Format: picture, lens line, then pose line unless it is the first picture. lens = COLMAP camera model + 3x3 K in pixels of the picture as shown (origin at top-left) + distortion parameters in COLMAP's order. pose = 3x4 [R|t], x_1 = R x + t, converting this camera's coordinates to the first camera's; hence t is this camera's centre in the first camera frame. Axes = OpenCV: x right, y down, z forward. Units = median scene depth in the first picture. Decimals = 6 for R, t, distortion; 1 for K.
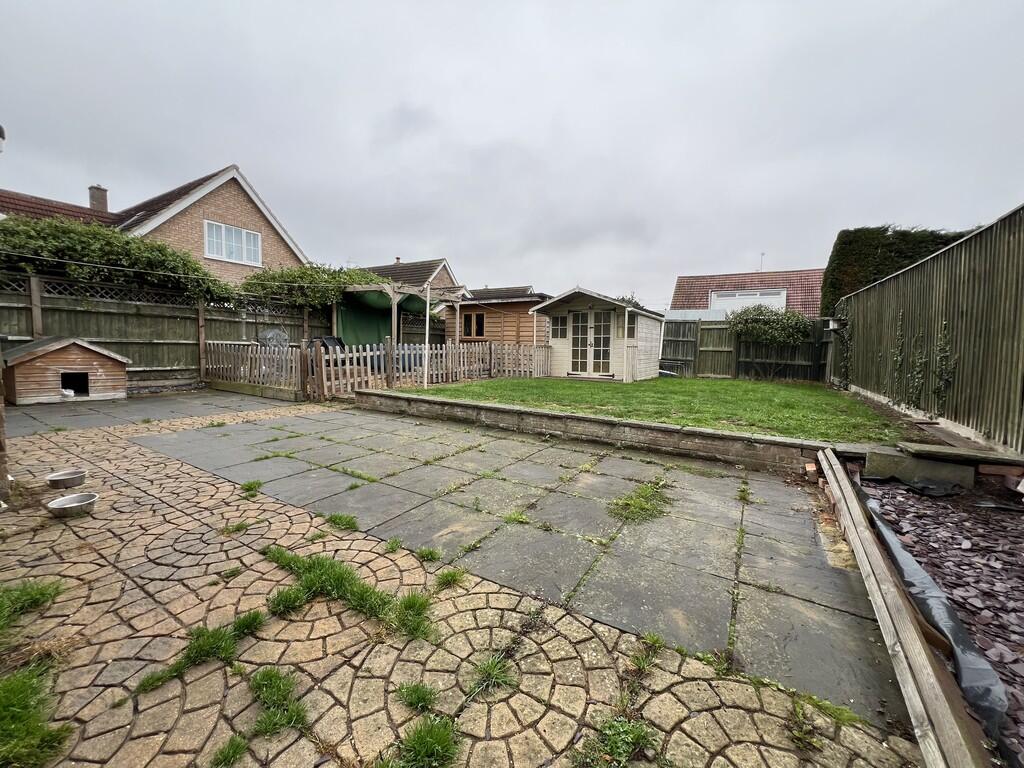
lens RADIAL K [[405.9, 0, 512.0], [0, 405.9, 384.0], [0, 0, 1]] dist [0.001466, 0.000104]
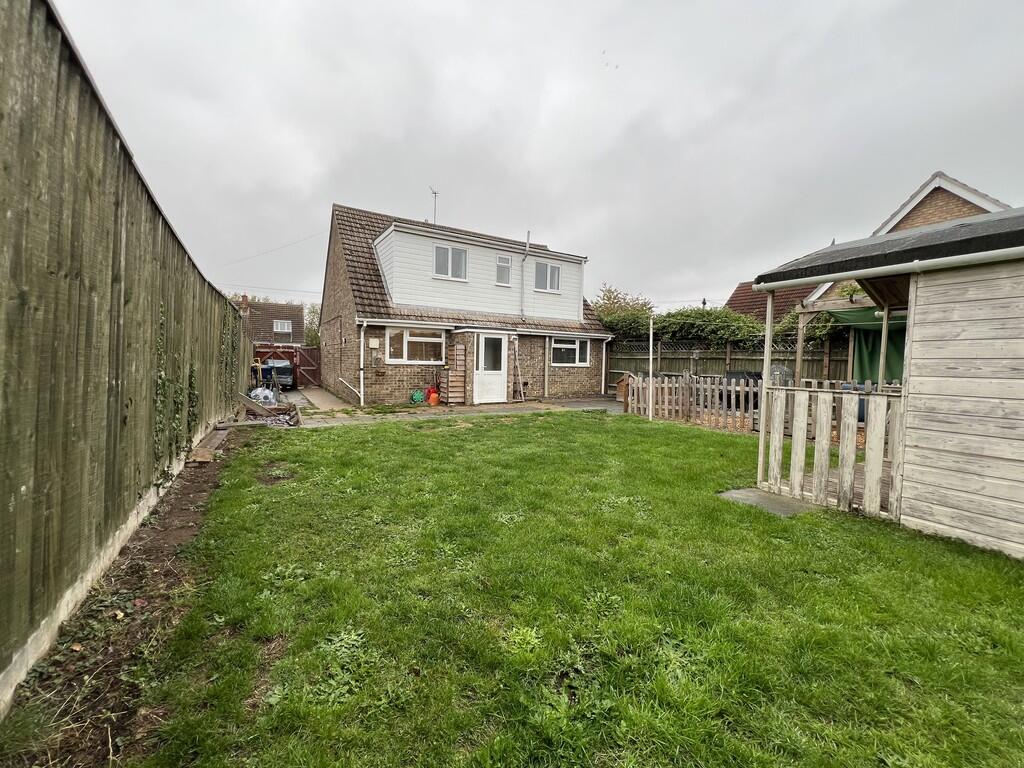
lens RADIAL K [[405.9, 0, 512.0], [0, 405.9, 384.0], [0, 0, 1]] dist [0.001466, 0.000104]
pose [[-0.471310, 0.016653, -0.881810, 0.622489], [-0.109686, 0.990953, 0.077339, -0.087212], [0.875120, 0.133173, -0.465220, 0.851787]]
